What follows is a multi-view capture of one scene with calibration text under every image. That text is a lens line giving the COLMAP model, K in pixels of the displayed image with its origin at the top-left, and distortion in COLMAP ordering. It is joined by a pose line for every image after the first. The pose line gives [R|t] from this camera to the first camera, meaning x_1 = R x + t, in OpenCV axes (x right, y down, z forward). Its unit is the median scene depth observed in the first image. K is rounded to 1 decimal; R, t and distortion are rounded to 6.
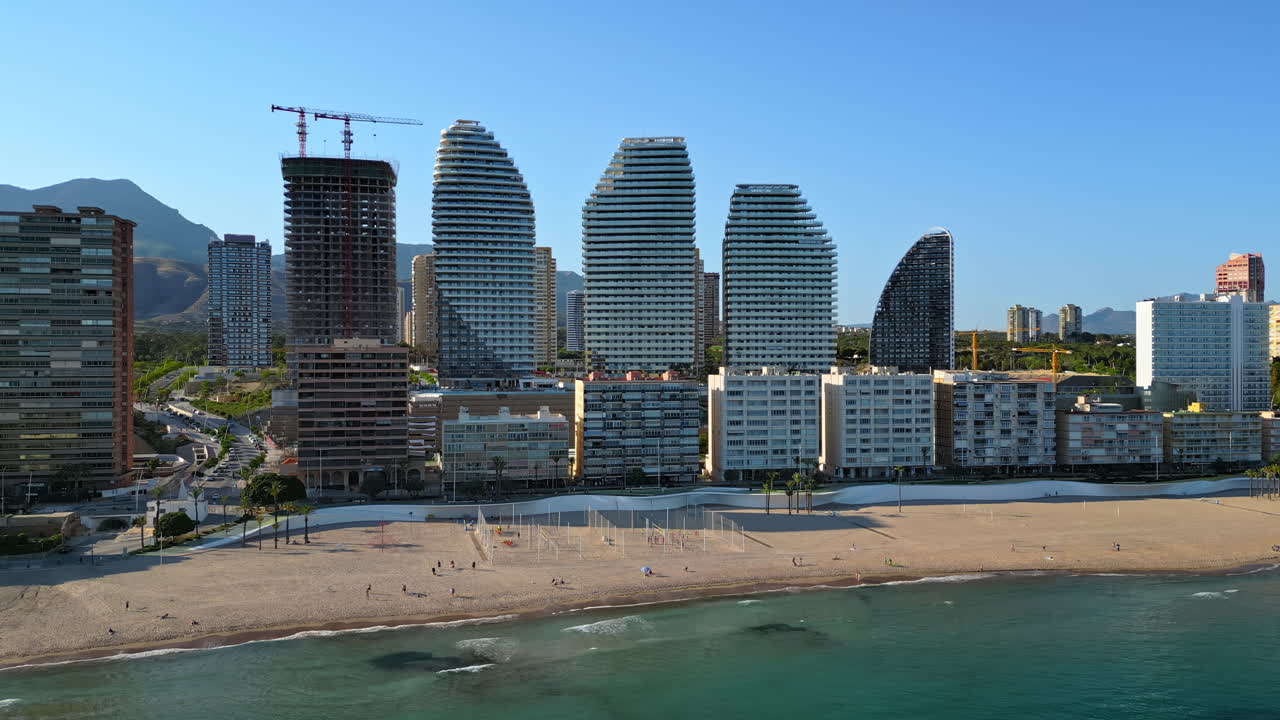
lens RADIAL K [[970.0, 0, 640.2], [0, 970.0, 361.6], [0, 0, 1]] dist [0.003594, -0.000218]
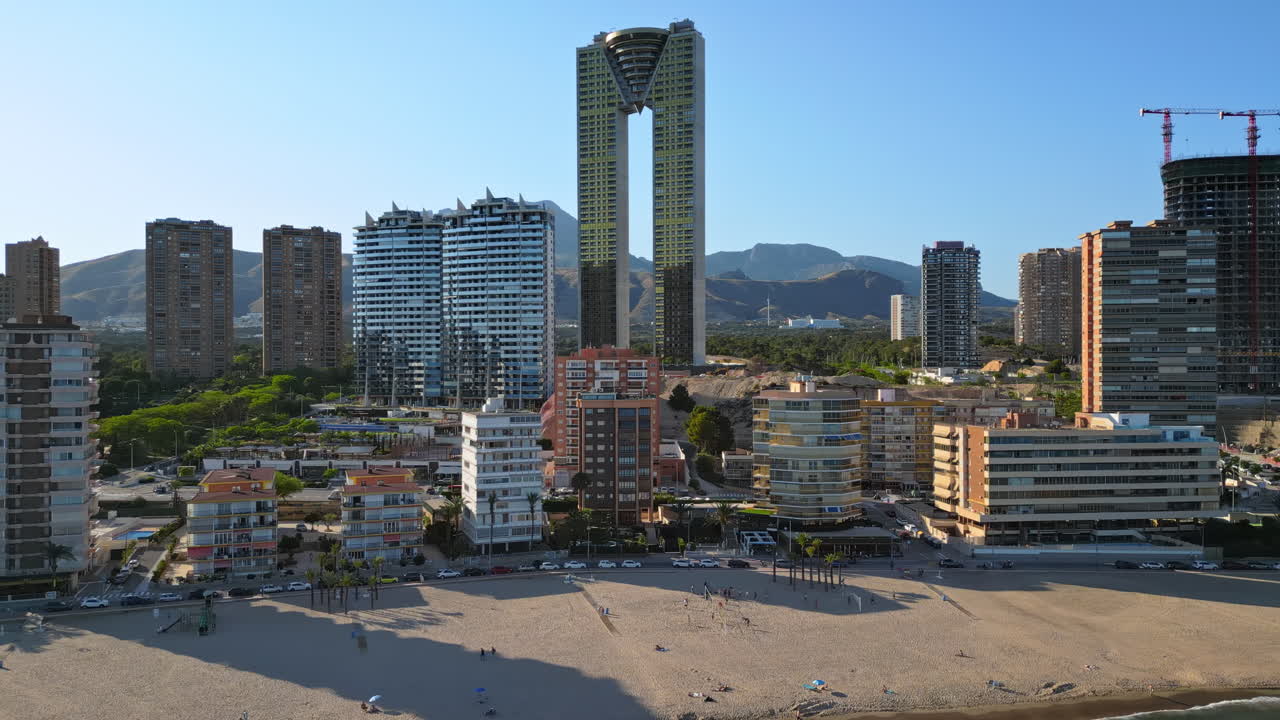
lens RADIAL K [[970.0, 0, 640.1], [0, 970.0, 359.7], [0, 0, 1]] dist [0.003594, -0.000218]
pose [[0.914007, -0.004071, -0.405677, -0.692352], [0.003879, 0.999992, -0.001296, -0.008729], [0.405679, -0.000389, 0.914015, -0.201344]]
